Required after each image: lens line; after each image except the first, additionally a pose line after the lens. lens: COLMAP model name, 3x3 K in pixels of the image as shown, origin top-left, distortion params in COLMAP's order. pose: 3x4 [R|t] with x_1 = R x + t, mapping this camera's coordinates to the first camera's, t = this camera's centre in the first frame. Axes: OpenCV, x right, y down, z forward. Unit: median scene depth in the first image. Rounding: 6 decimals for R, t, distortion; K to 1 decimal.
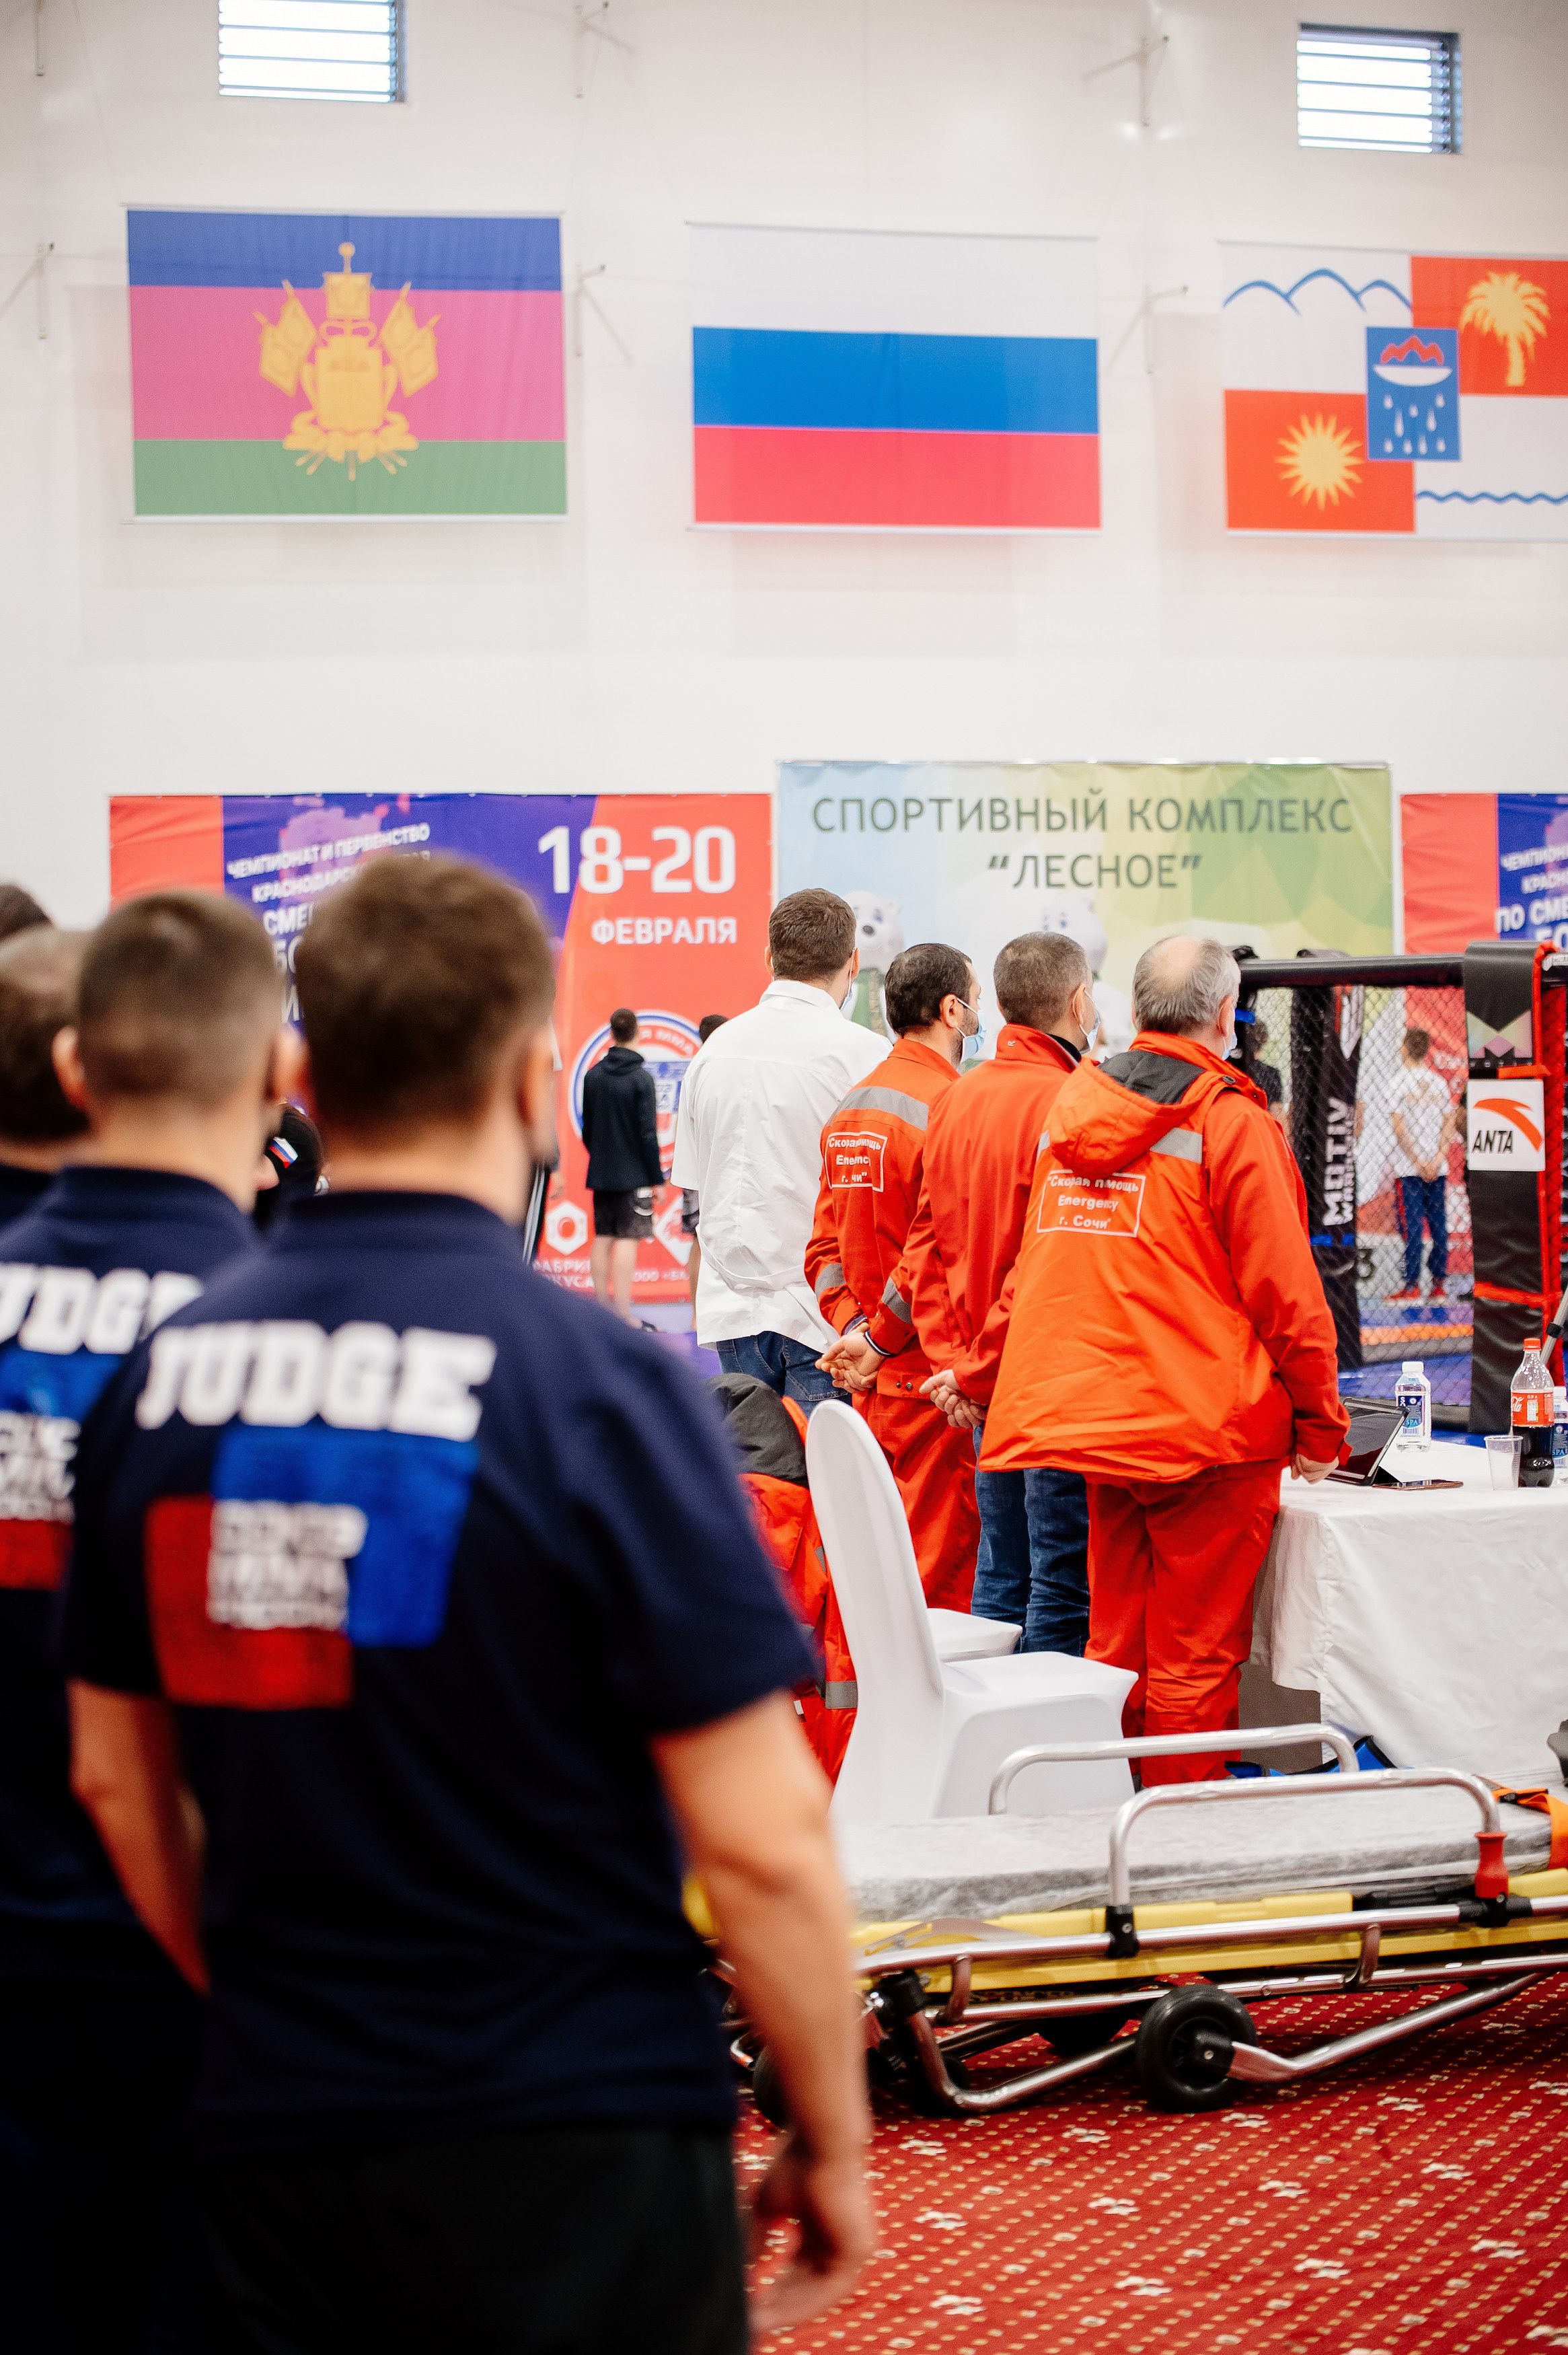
lens RADIAL K [[4861.3, 0, 784.0], [0, 4861.3, 1177.5], [0, 0, 1]] dist [-0.186507, 0.348288]
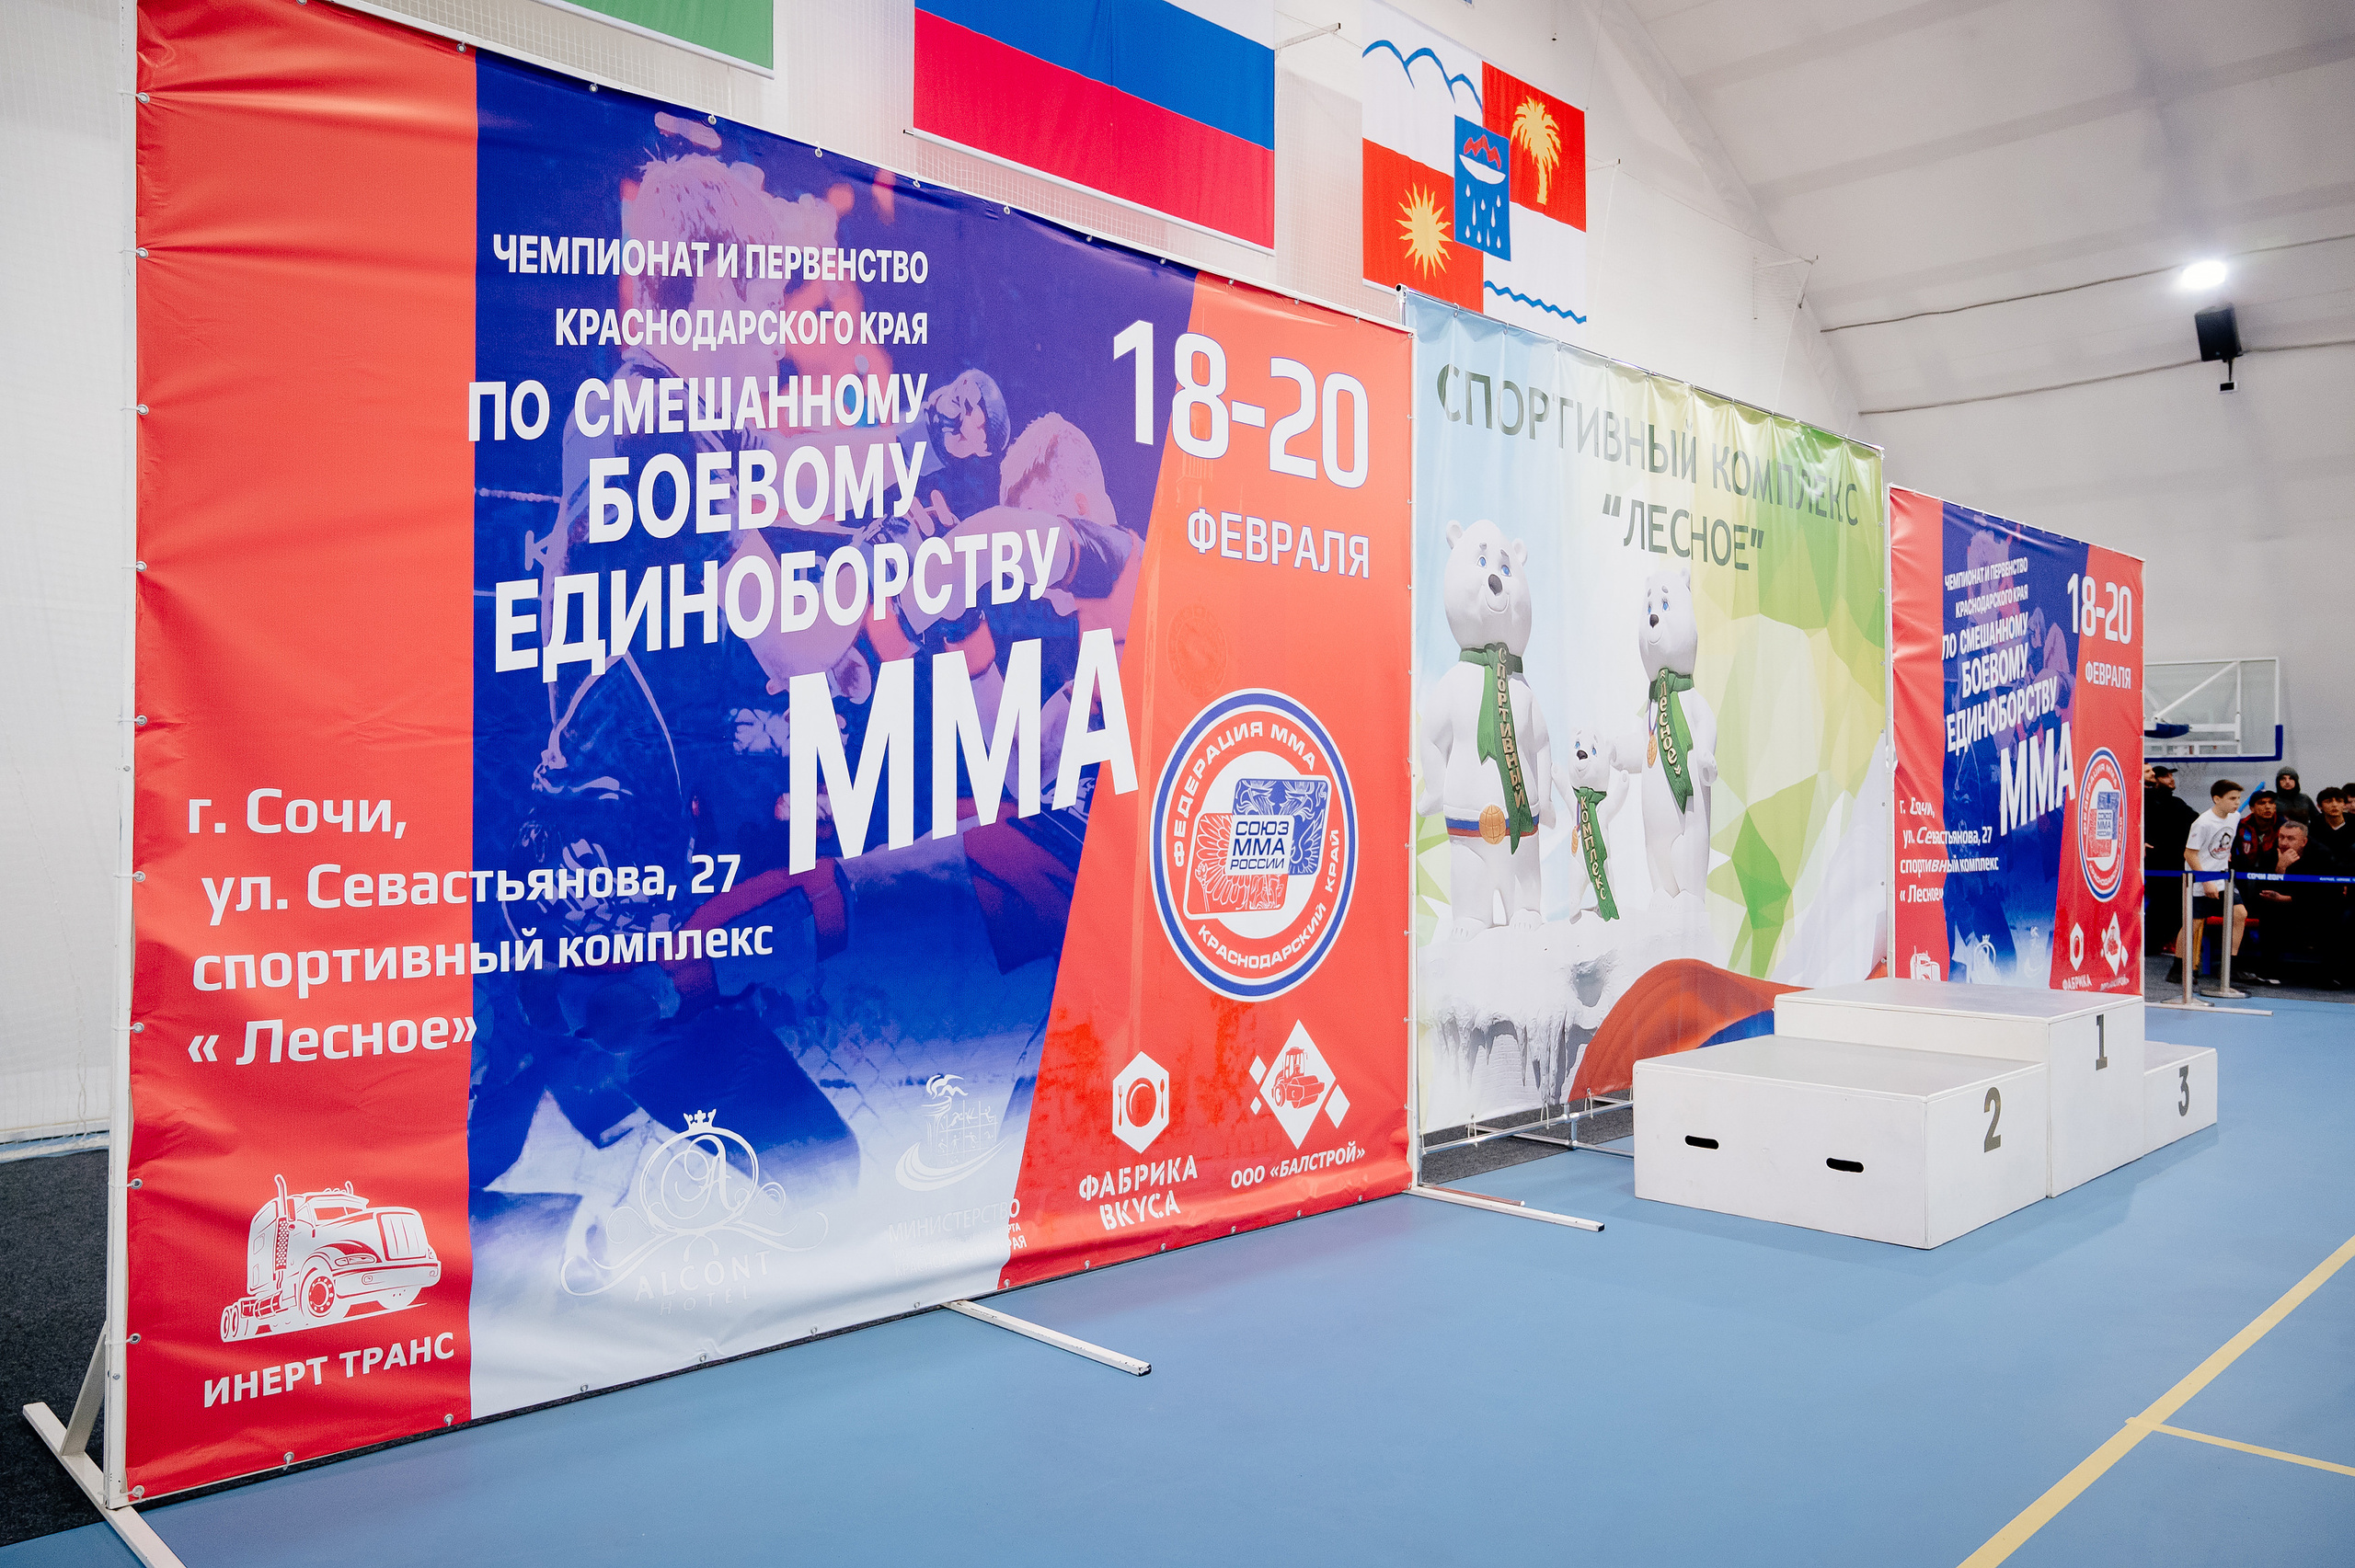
lens RADIAL K [[1749.1, 0, 1177.5], [0, 1749.1, 784.0], [0, 0, 1]] dist [-0.003734, 0.001366]
pose [[0.890605, 0.023234, 0.454183, -0.119967], [-0.002241, 0.998906, -0.046705, -0.013757], [-0.454772, 0.040578, 0.889683, 0.798886]]
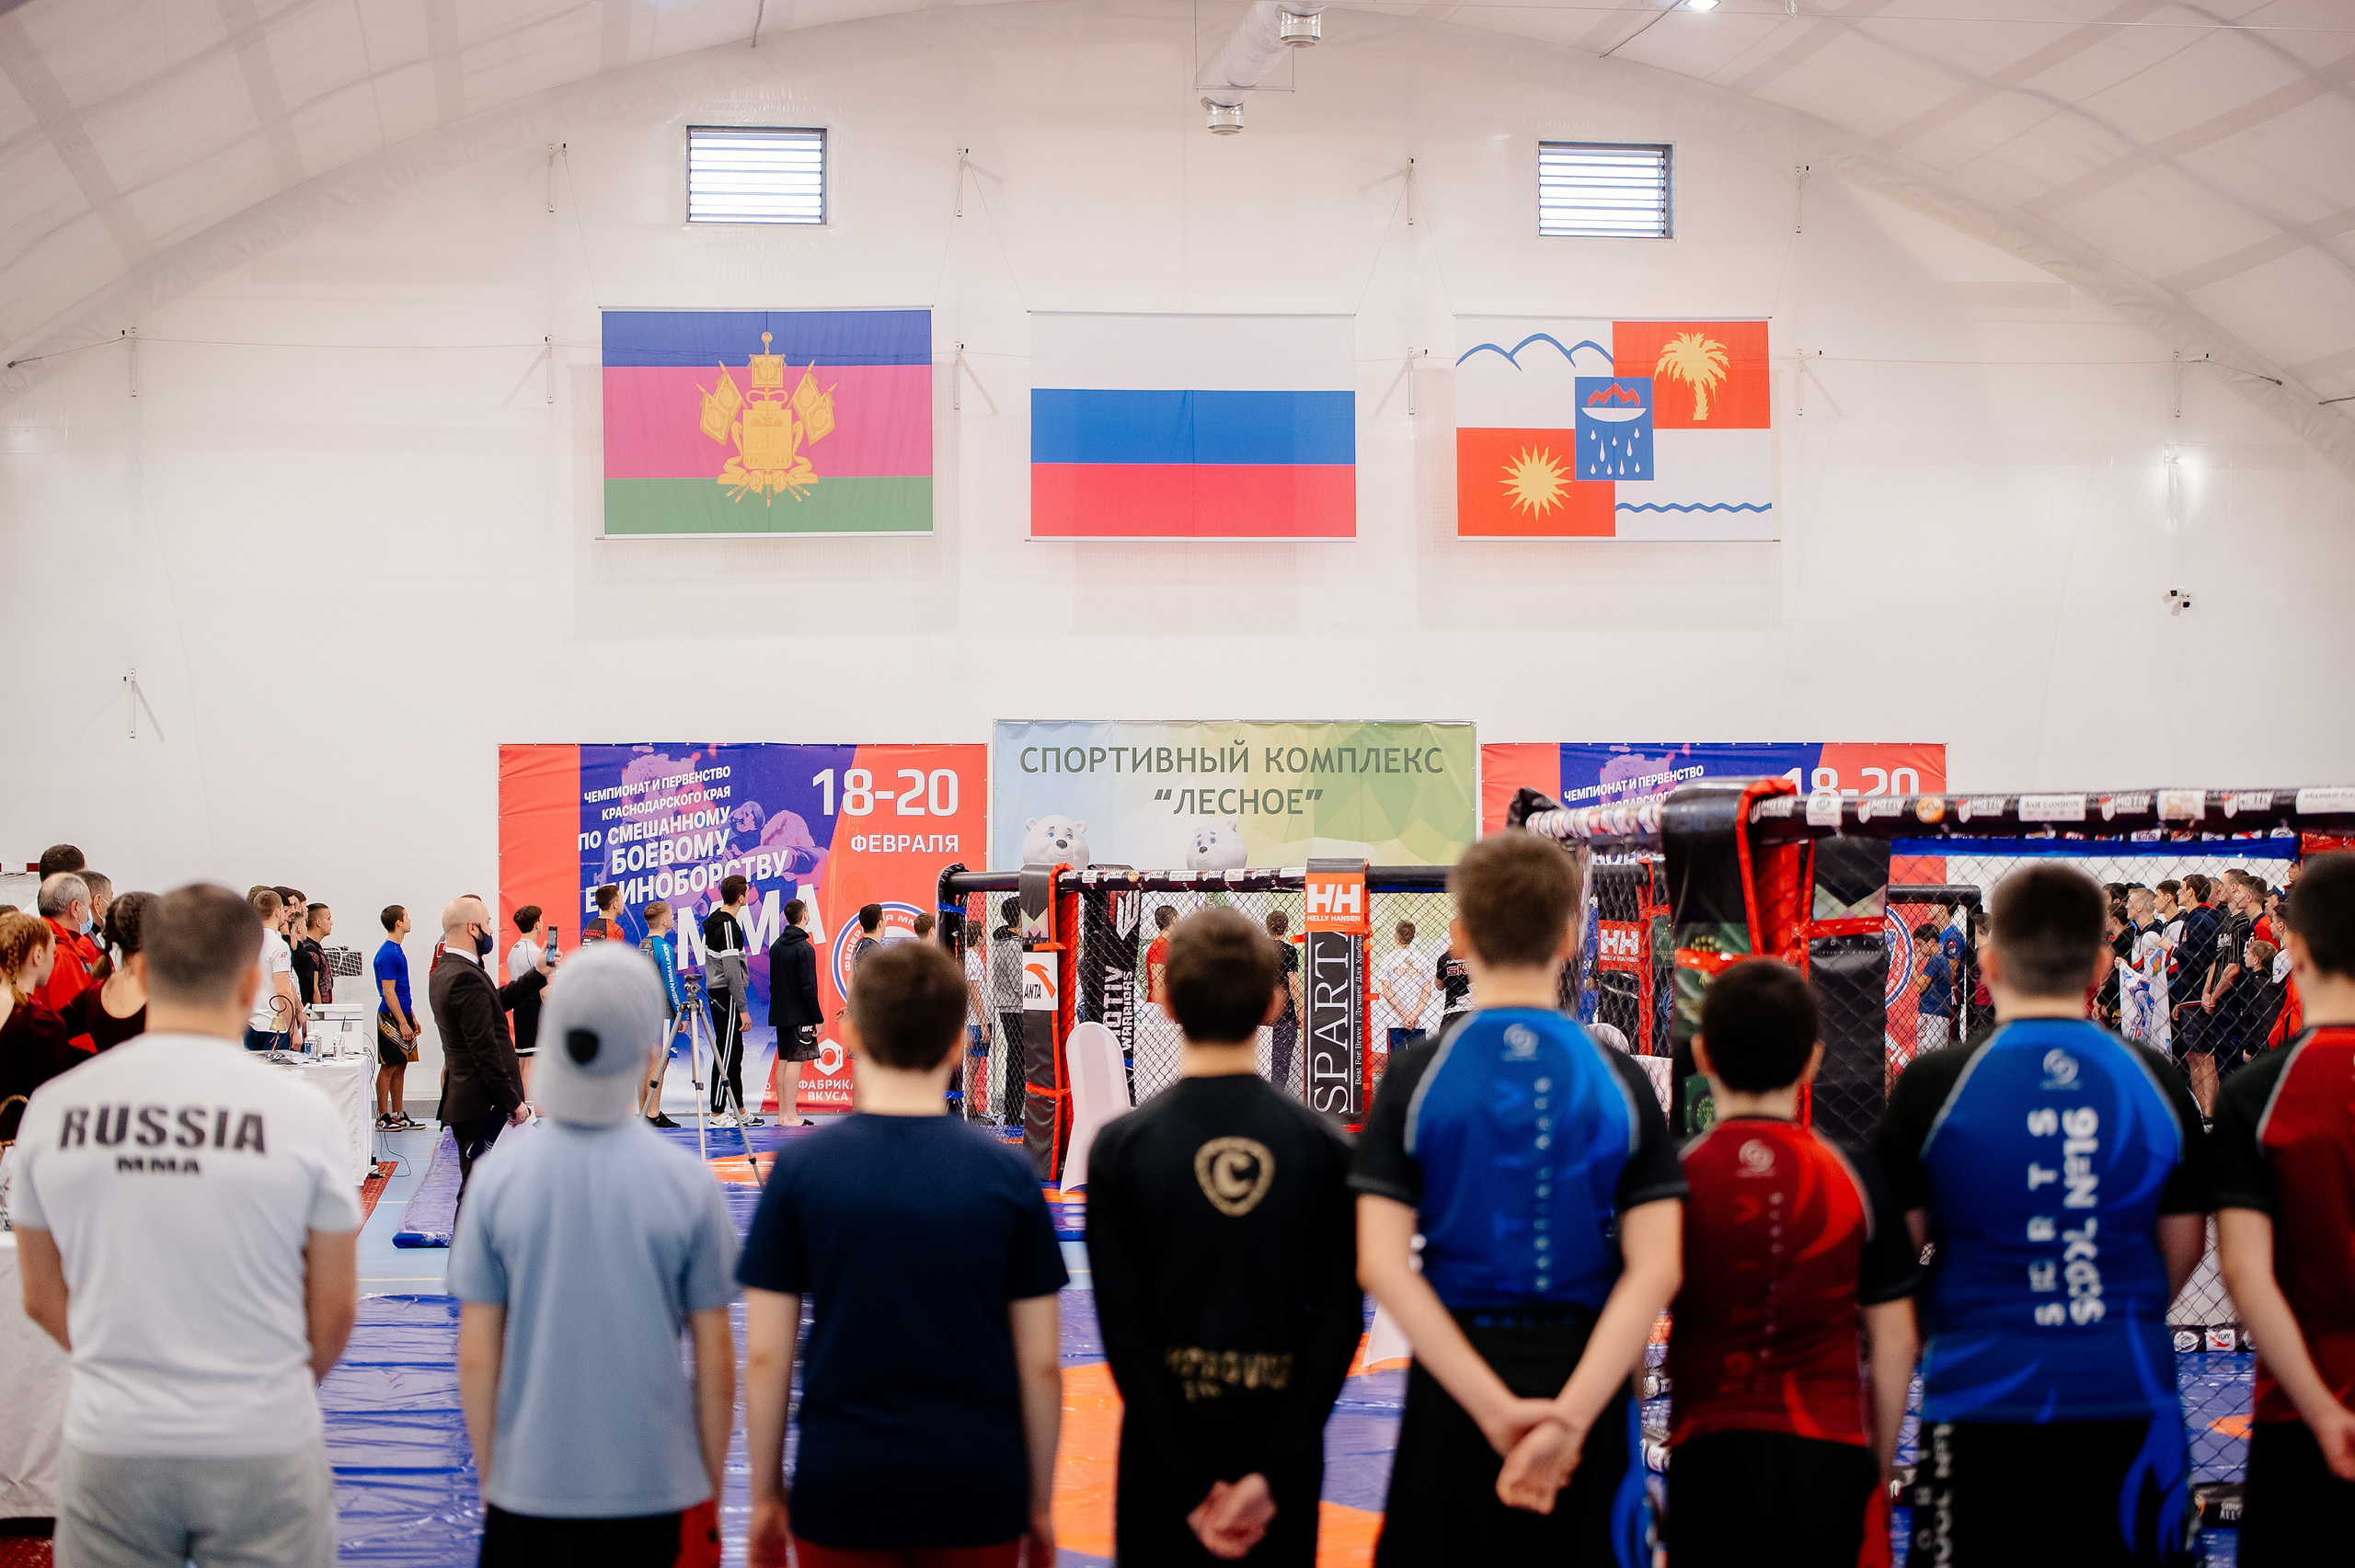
lens RADIAL K [[4765.0, 0, 1177.5], [0, 4765.0, 784.0], [0, 0, 1]] dist [-0.123043, -0.047969]
pose [[0.982756, 0.006860, -0.184782, 0.290904], [-0.017477, 0.998284, -0.055890, 0.006563], [0.184081, 0.058156, 0.981189, -0.305794]]
